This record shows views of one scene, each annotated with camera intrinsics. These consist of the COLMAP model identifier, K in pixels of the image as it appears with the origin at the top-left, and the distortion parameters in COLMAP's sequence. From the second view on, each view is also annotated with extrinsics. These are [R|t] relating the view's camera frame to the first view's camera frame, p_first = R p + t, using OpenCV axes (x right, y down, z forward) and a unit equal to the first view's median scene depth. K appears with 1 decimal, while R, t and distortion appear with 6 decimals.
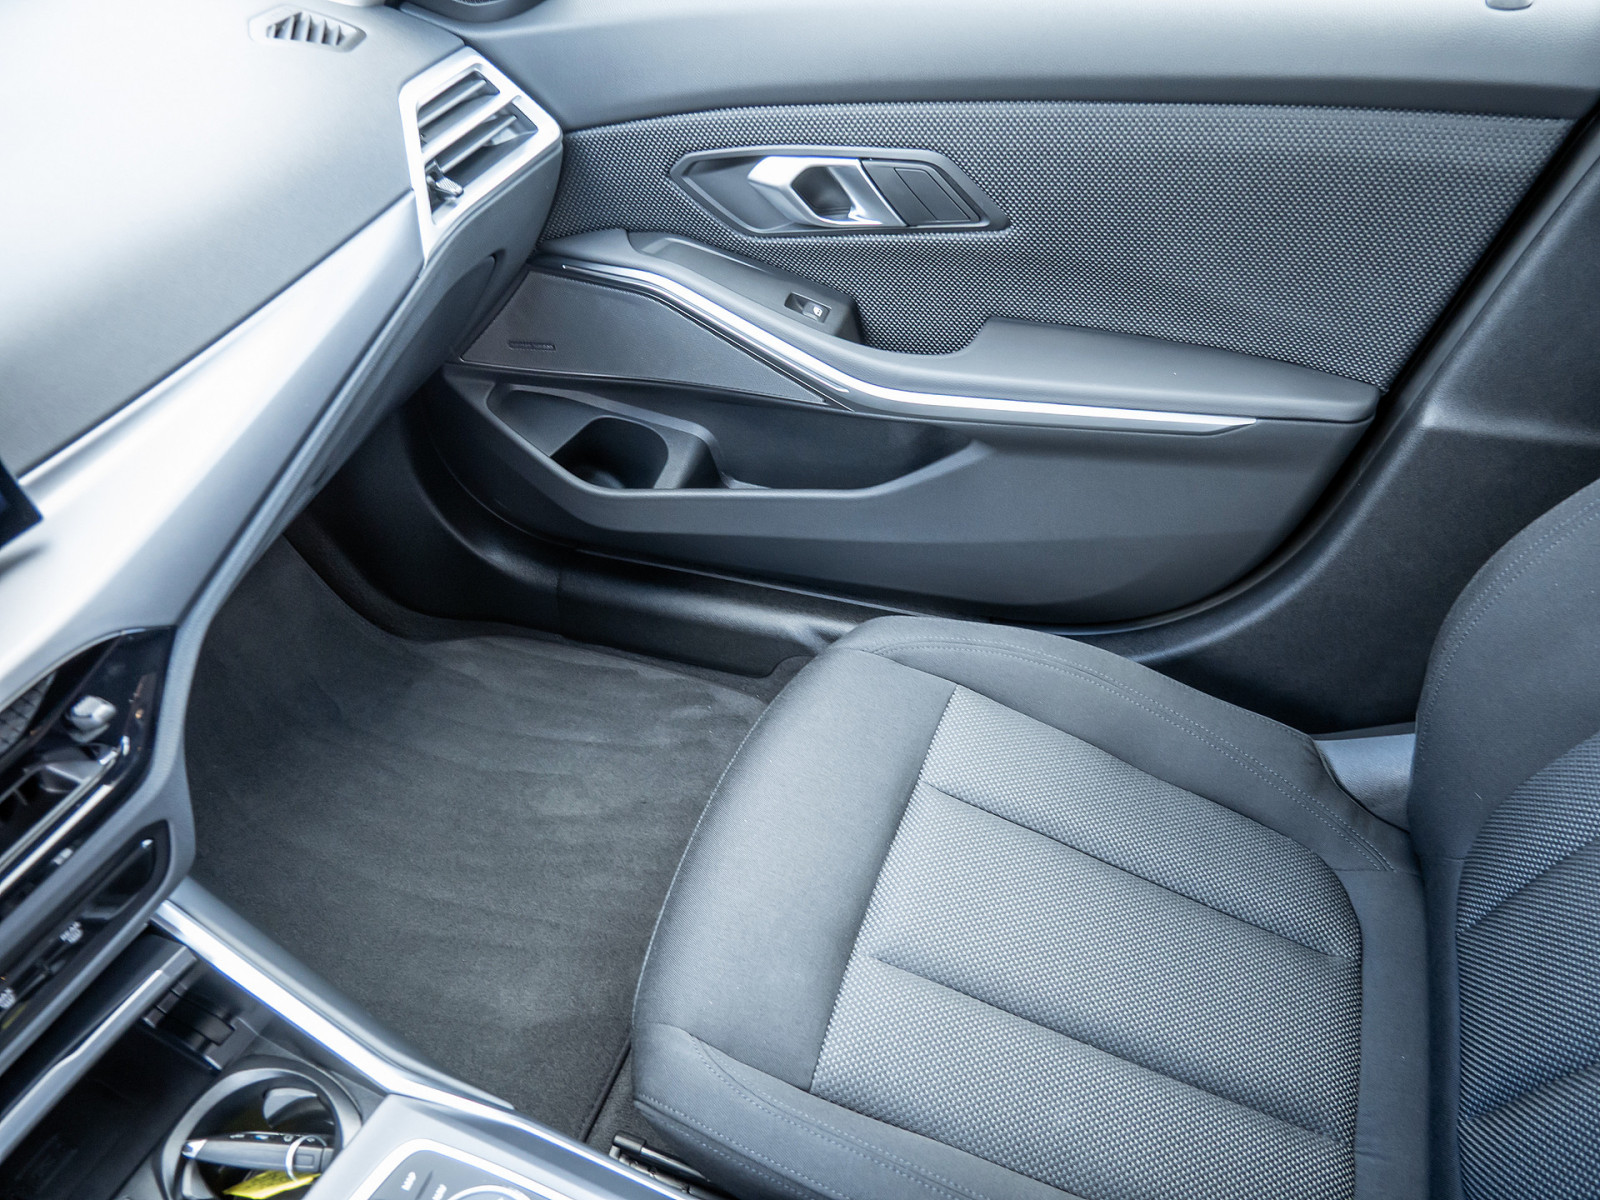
lens RADIAL K [[1129.2, 0, 788.5], [0, 1129.2, 597.9], [0, 0, 1]] dist [-0.052809, 0.007356]
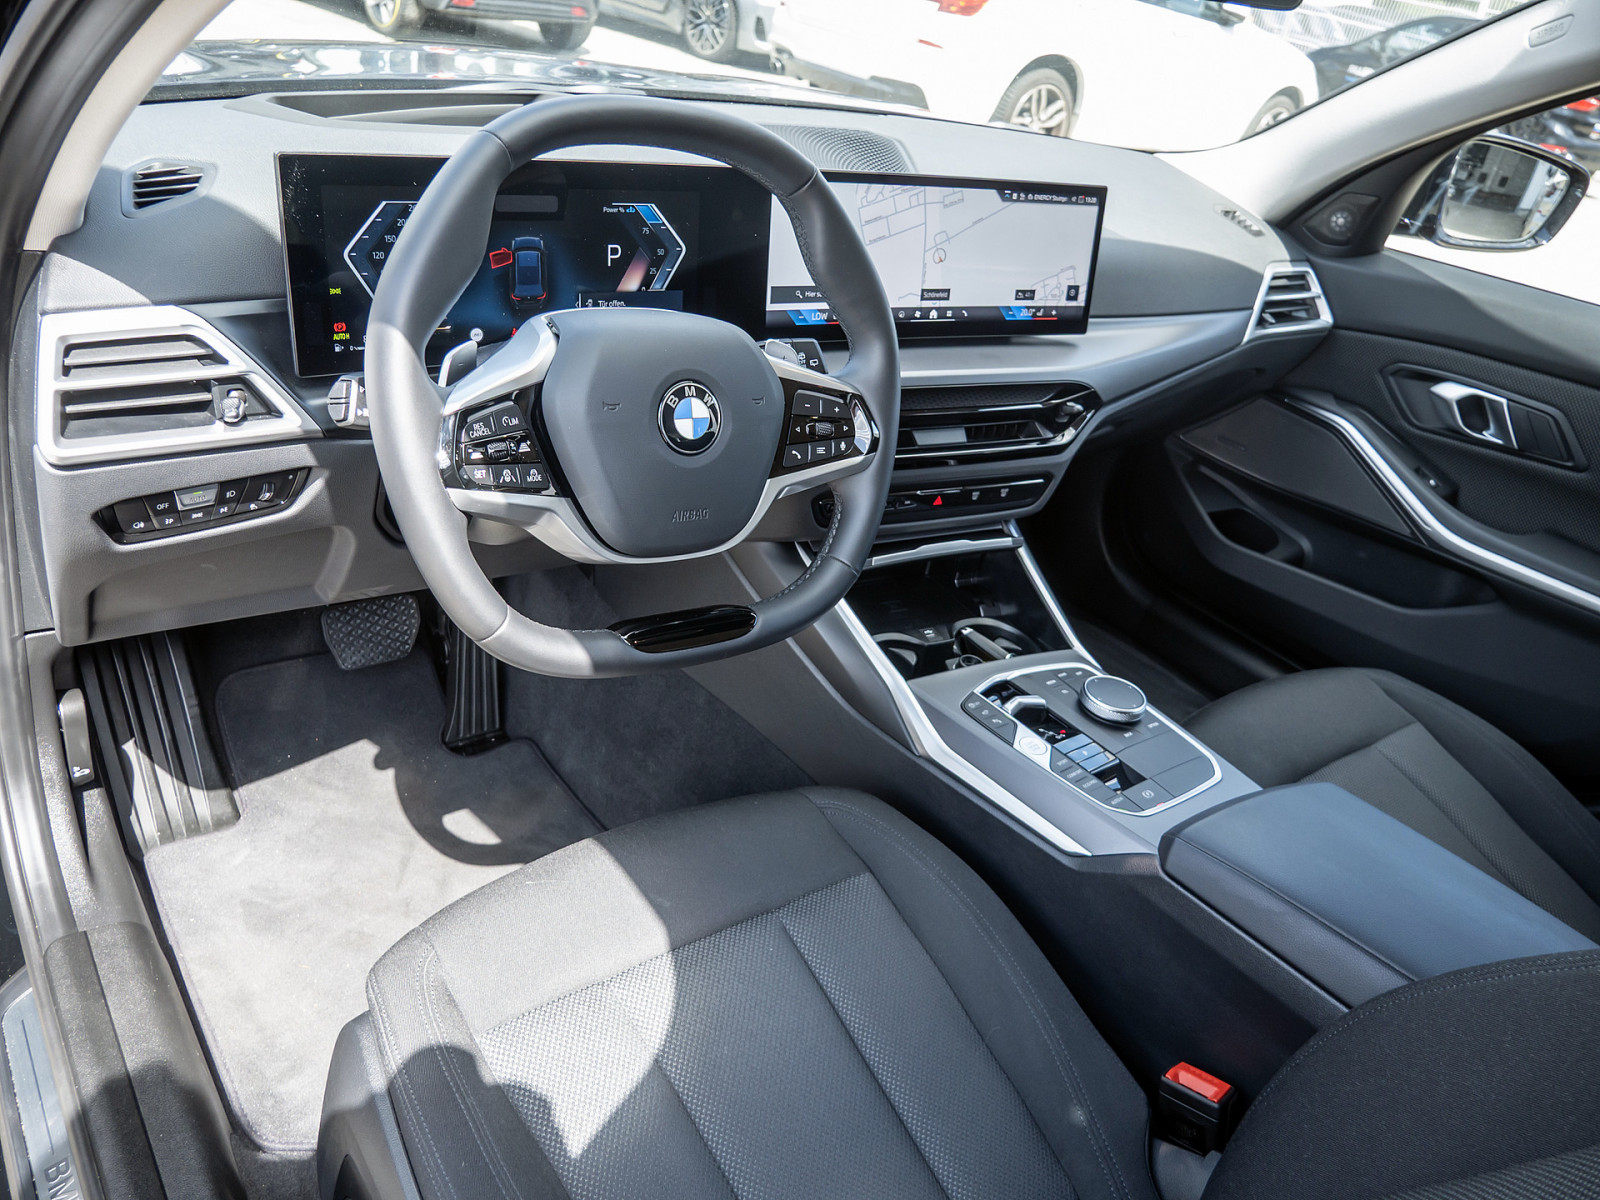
lens RADIAL K [[1129.2, 0, 794.1], [0, 1129.2, 612.6], [0, 0, 1]] dist [-0.052809, 0.007356]
pose [[0.805797, 0.448012, -0.387268, -0.011451], [-0.526373, 0.841491, -0.121754, 0.556250], [0.271335, 0.301957, 0.913893, -0.599557]]
